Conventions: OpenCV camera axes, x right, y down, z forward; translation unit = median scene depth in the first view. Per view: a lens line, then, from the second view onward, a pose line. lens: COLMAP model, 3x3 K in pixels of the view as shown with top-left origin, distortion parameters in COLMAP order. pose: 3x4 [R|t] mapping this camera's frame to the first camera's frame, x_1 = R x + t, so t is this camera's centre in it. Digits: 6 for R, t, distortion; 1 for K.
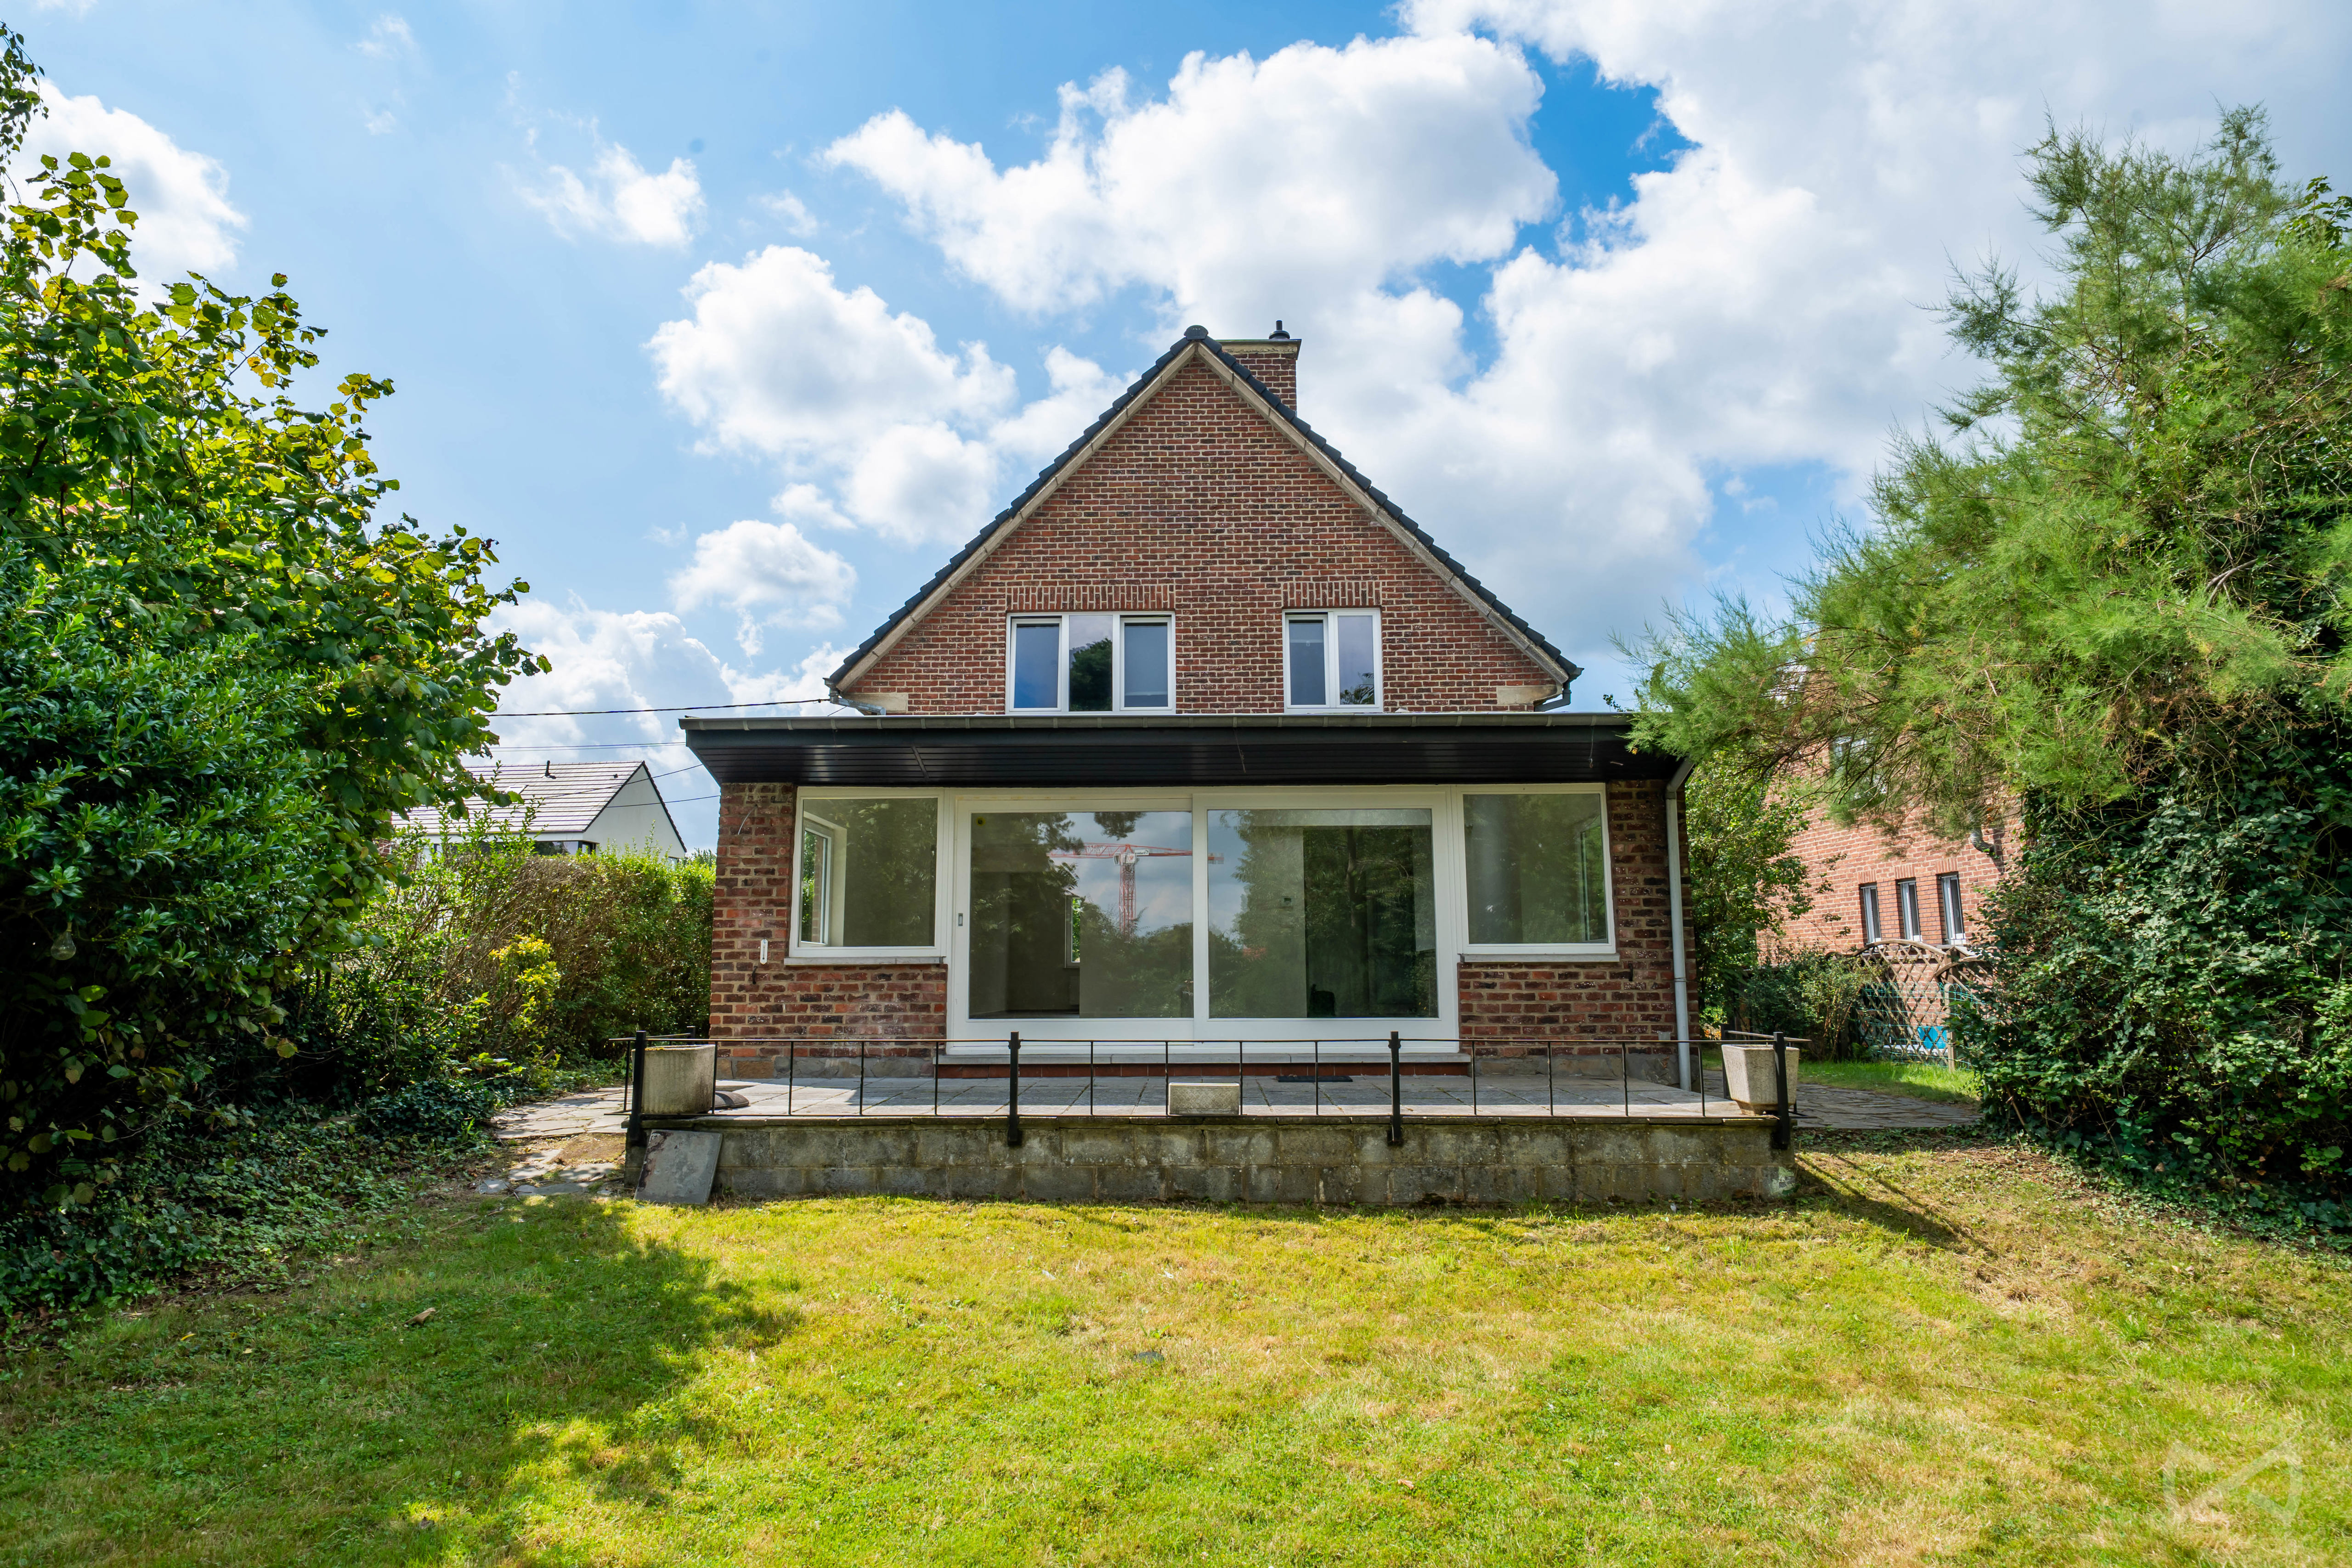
lens RADIAL K [[1285.3, 0, 1176.0], [0, 1285.3, 784.0], [0, 0, 1]] dist [-0.003404, -0.000733]
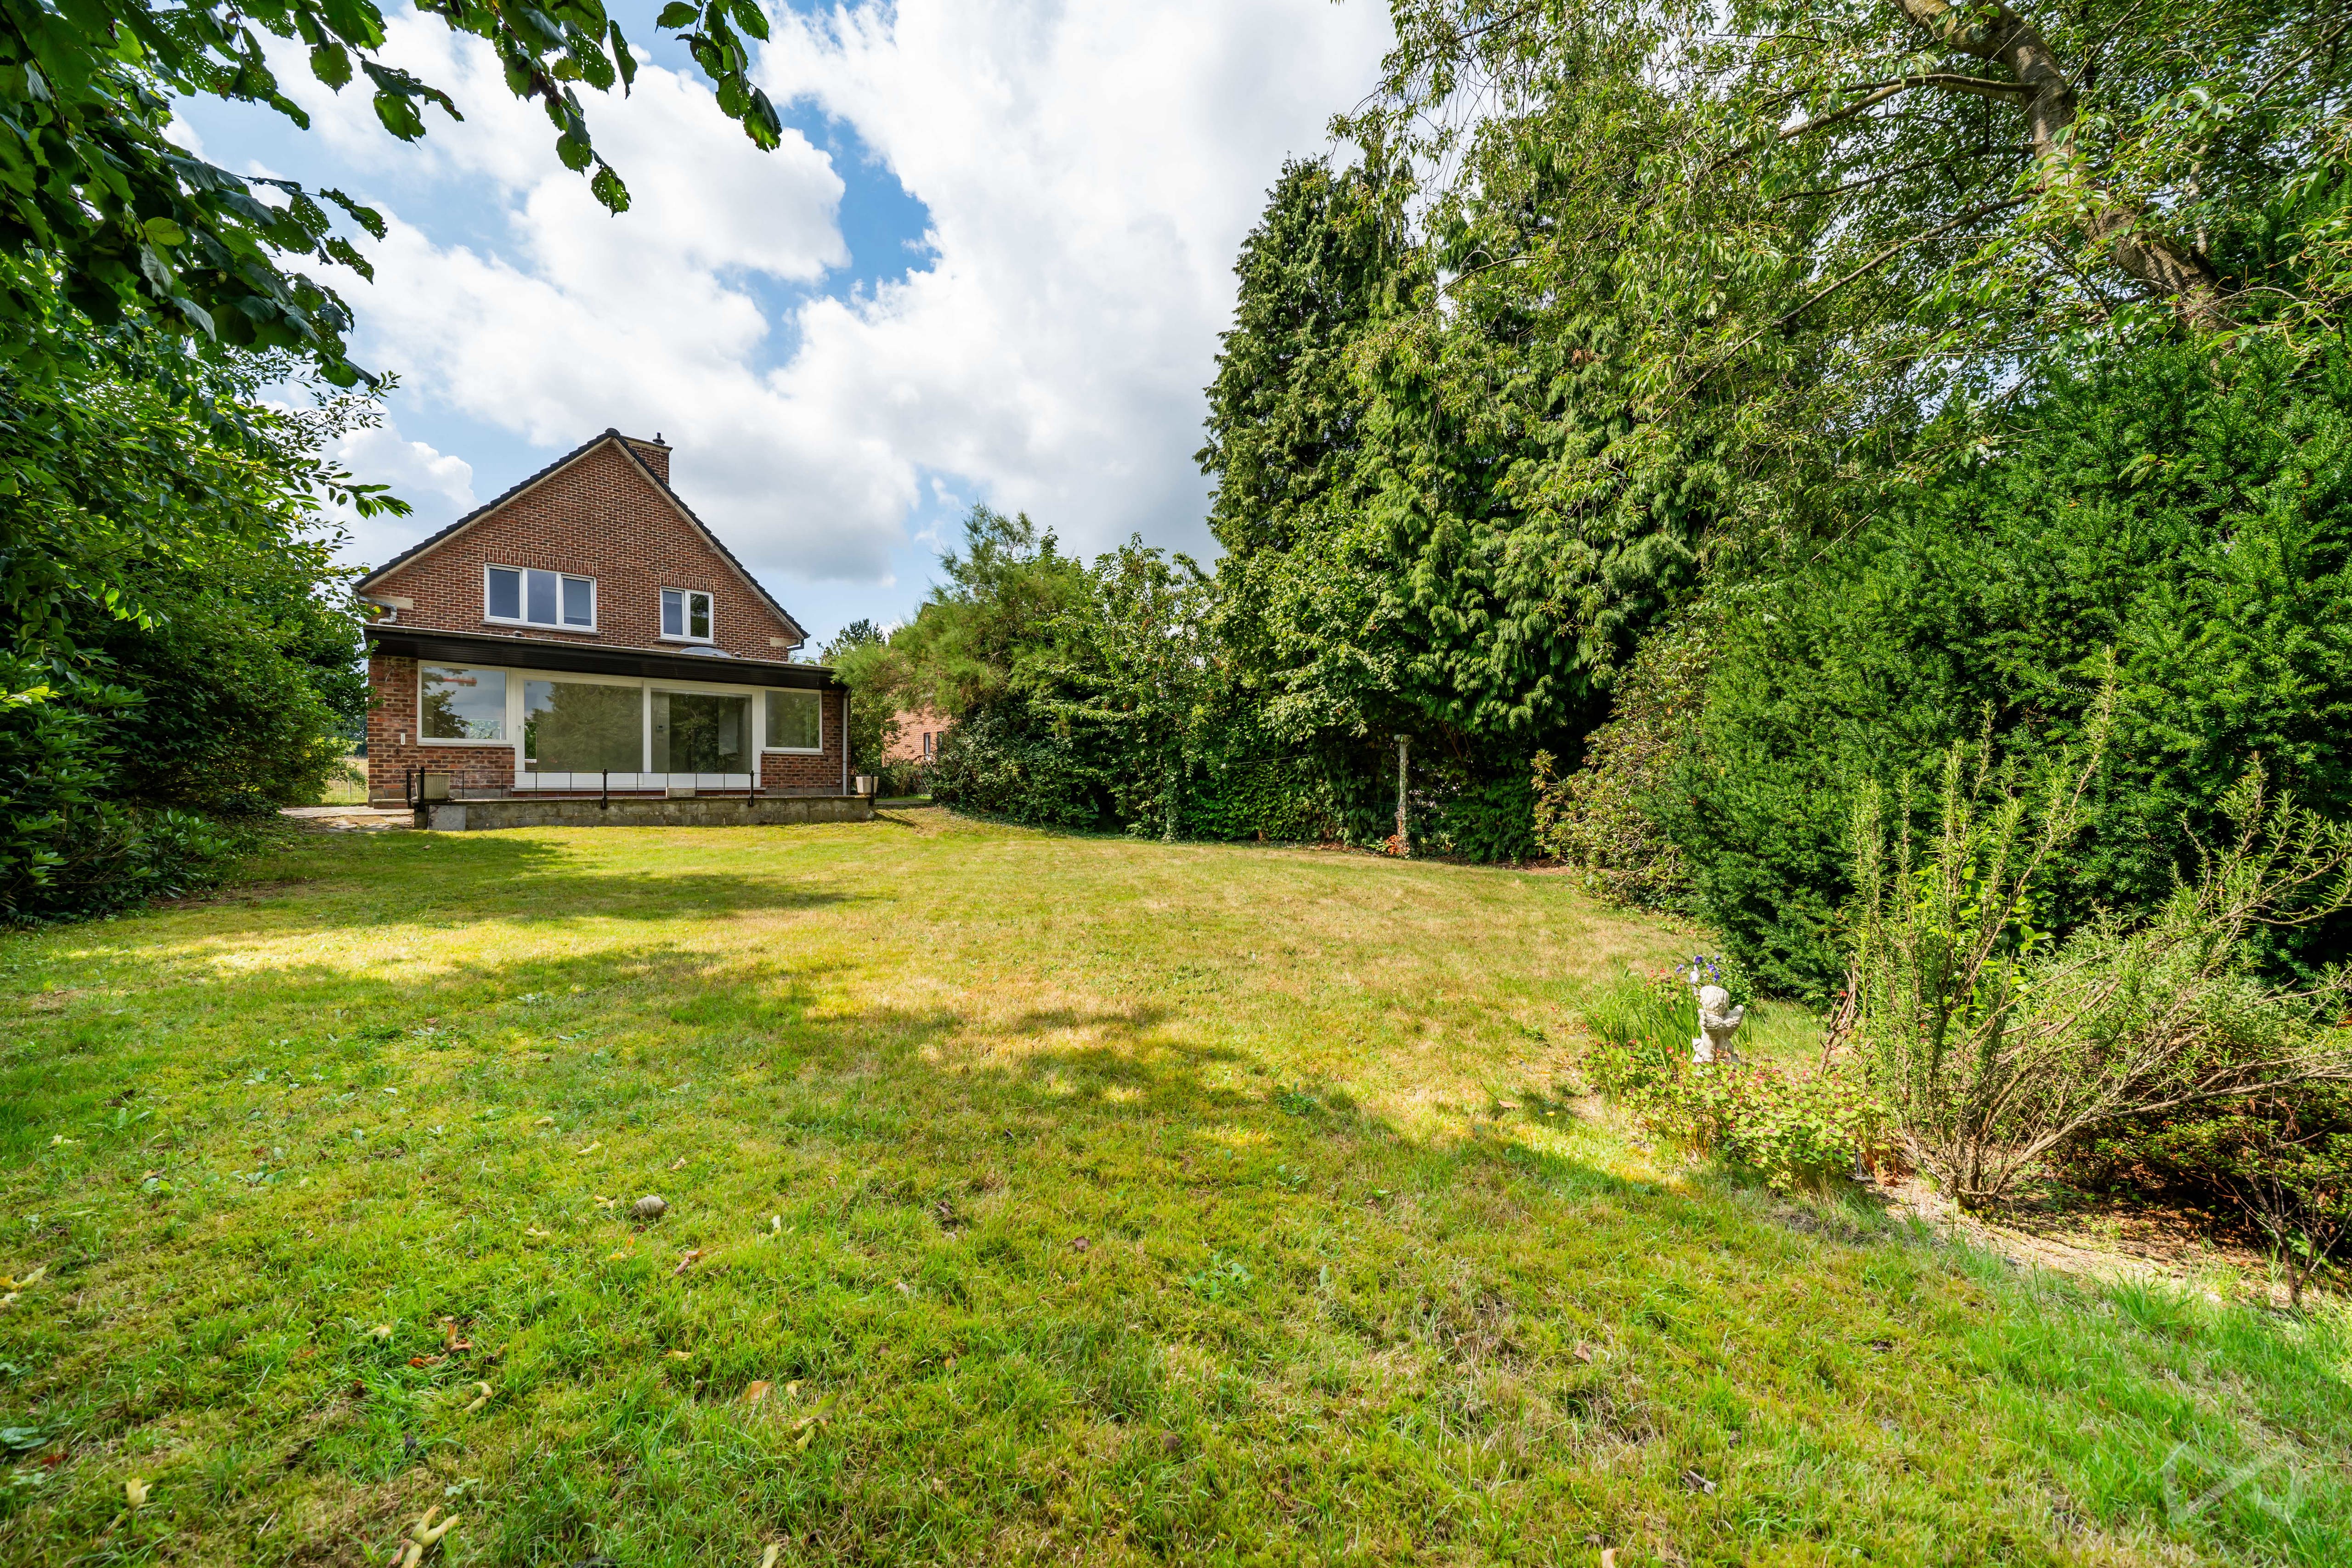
lens RADIAL K [[812.2, 0, 1167.6], [0, 812.2, 786.1], [0, 0, 1]] dist [-0.000701, -0.000096]
pose [[0.732224, 0.001325, 0.681062, -0.290257], [-0.100024, 0.989364, 0.105614, -0.052796], [-0.673679, -0.145456, 0.724569, -0.745402]]
